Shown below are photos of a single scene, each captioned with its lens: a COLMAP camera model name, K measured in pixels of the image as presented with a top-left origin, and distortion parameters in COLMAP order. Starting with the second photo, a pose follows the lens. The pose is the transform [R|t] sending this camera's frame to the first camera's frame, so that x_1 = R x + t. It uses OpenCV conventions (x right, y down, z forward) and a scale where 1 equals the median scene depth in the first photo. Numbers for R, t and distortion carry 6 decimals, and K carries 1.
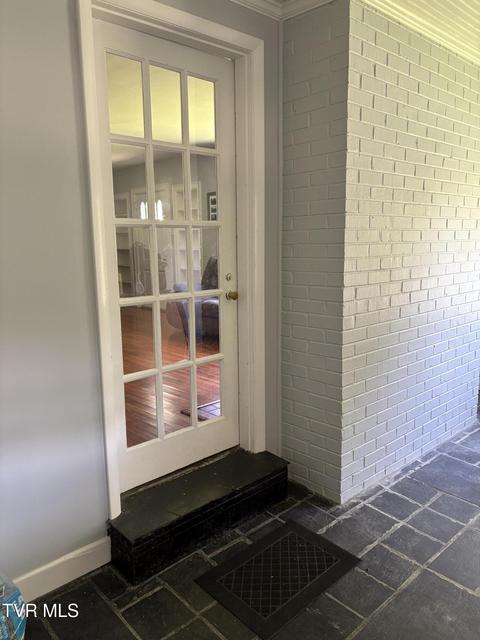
lens RADIAL K [[478.7, 0, 237.9], [0, 478.7, 317.9], [0, 0, 1]] dist [0.012362, -0.014846]
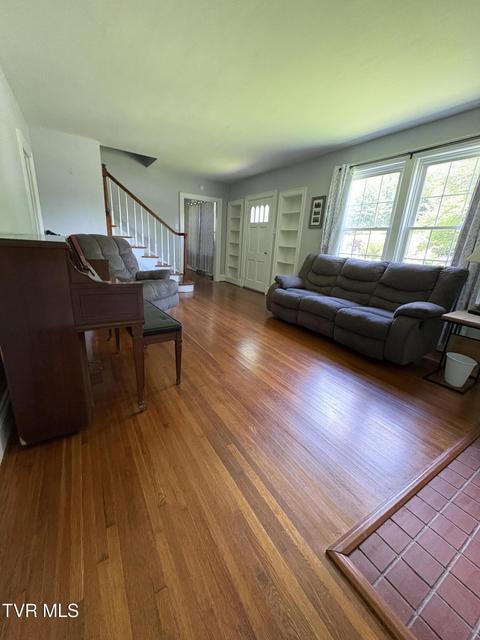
lens RADIAL K [[253.7, 0, 237.3], [0, 253.7, 319.7], [0, 0, 1]] dist [-0.000236, 0.000189]
pose [[0.979749, 0.124957, -0.156450, -0.456337], [-0.103891, 0.985207, 0.136285, -0.127487], [0.171166, -0.117271, 0.978238, 1.330804]]
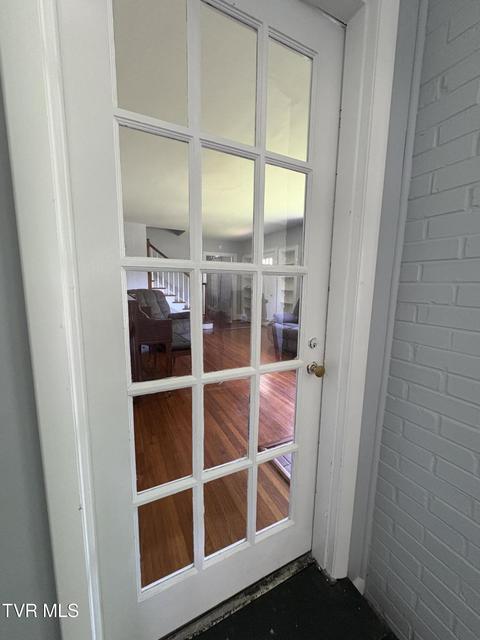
lens RADIAL K [[253.7, 0, 236.2], [0, 253.7, 318.0], [0, 0, 1]] dist [-0.000236, 0.000189]
pose [[0.957565, 0.067888, -0.280108, -0.025648], [-0.075044, 0.997069, -0.014891, -0.110260], [0.278277, 0.035280, 0.959853, 0.603537]]
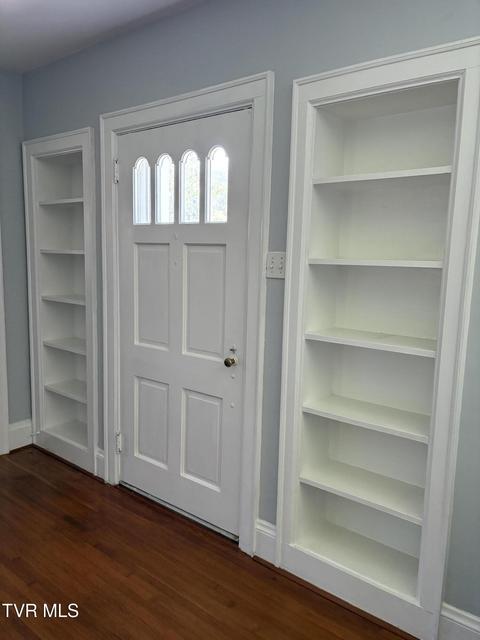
lens RADIAL K [[478.7, 0, 239.3], [0, 478.7, 319.6], [0, 0, 1]] dist [0.012362, -0.014846]
pose [[0.984425, 0.023611, 0.174213, -0.918748], [-0.018766, 0.999391, -0.029407, -0.642866], [-0.174801, 0.025679, 0.984269, 3.378064]]
